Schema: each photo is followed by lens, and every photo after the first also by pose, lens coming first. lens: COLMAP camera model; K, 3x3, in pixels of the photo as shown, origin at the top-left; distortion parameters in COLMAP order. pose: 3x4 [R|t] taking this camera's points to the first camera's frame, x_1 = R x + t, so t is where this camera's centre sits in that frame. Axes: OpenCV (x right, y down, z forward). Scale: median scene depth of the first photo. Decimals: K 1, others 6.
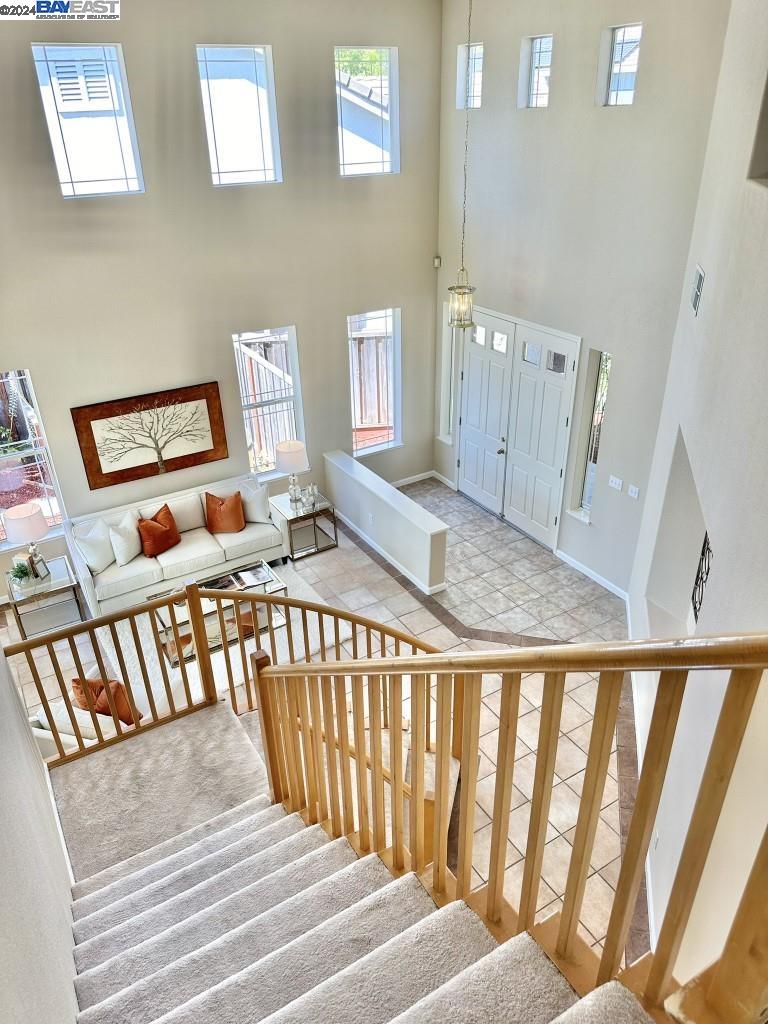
lens RADIAL K [[729.6, 0, 384.0], [0, 729.6, 512.0], [0, 0, 1]] dist [0.137933, -0.271796]
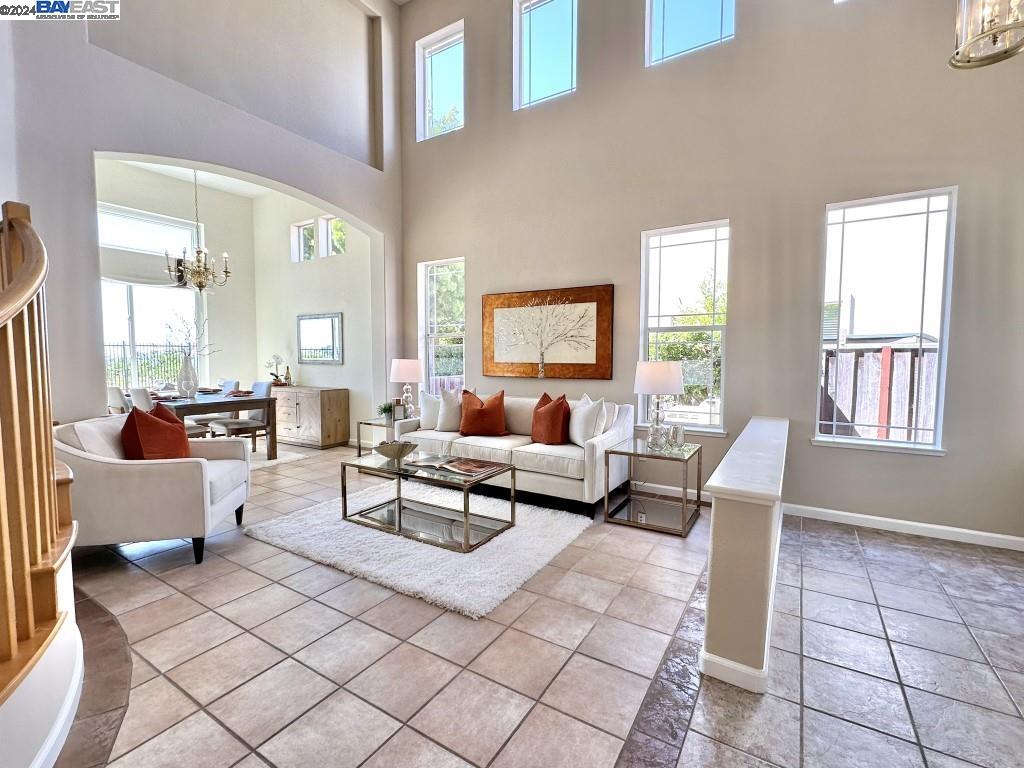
lens RADIAL K [[458.9, 0, 512.0], [0, 458.9, 384.0], [0, 0, 1]] dist [0.000208, 0.000086]
pose [[0.450447, 0.079442, -0.889262, 0.215039], [-0.441679, 0.885439, -0.144627, 0.059068], [0.775898, 0.457915, 0.433932, 0.749572]]
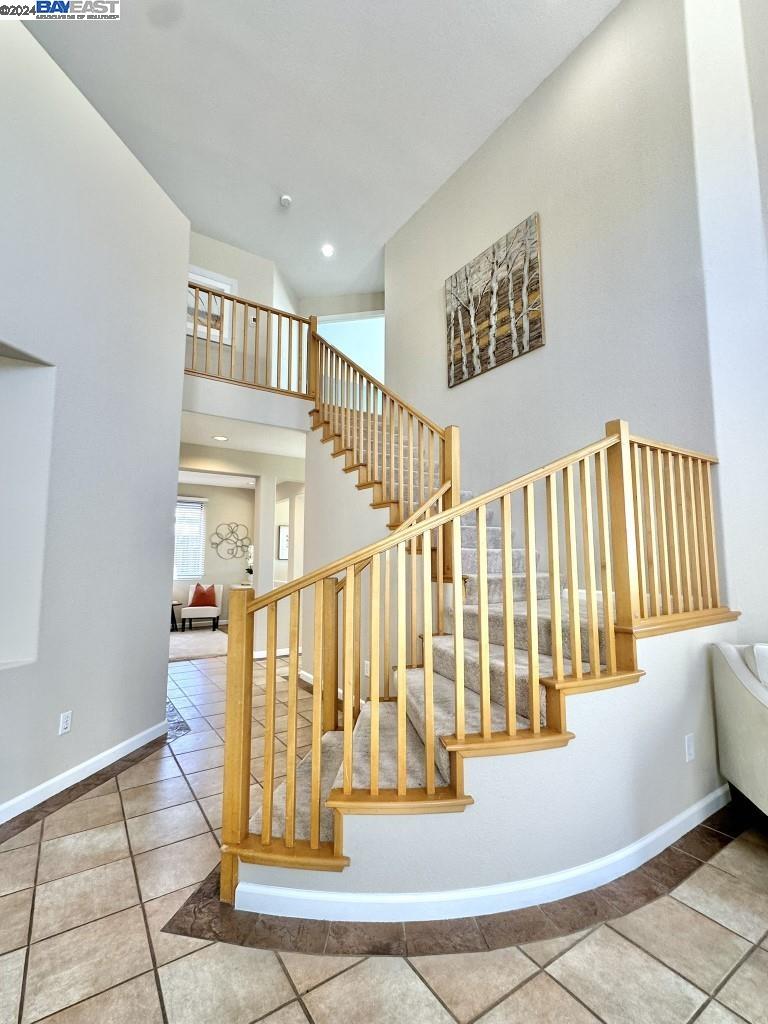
lens RADIAL K [[458.9, 0, 384.0], [0, 458.9, 512.0], [0, 0, 1]] dist [0.000208, 0.000086]
pose [[-0.998687, 0.016322, -0.048562, 0.004939], [-0.004080, 0.919541, 0.392974, -0.004982], [0.051068, 0.392656, -0.918266, 0.875037]]
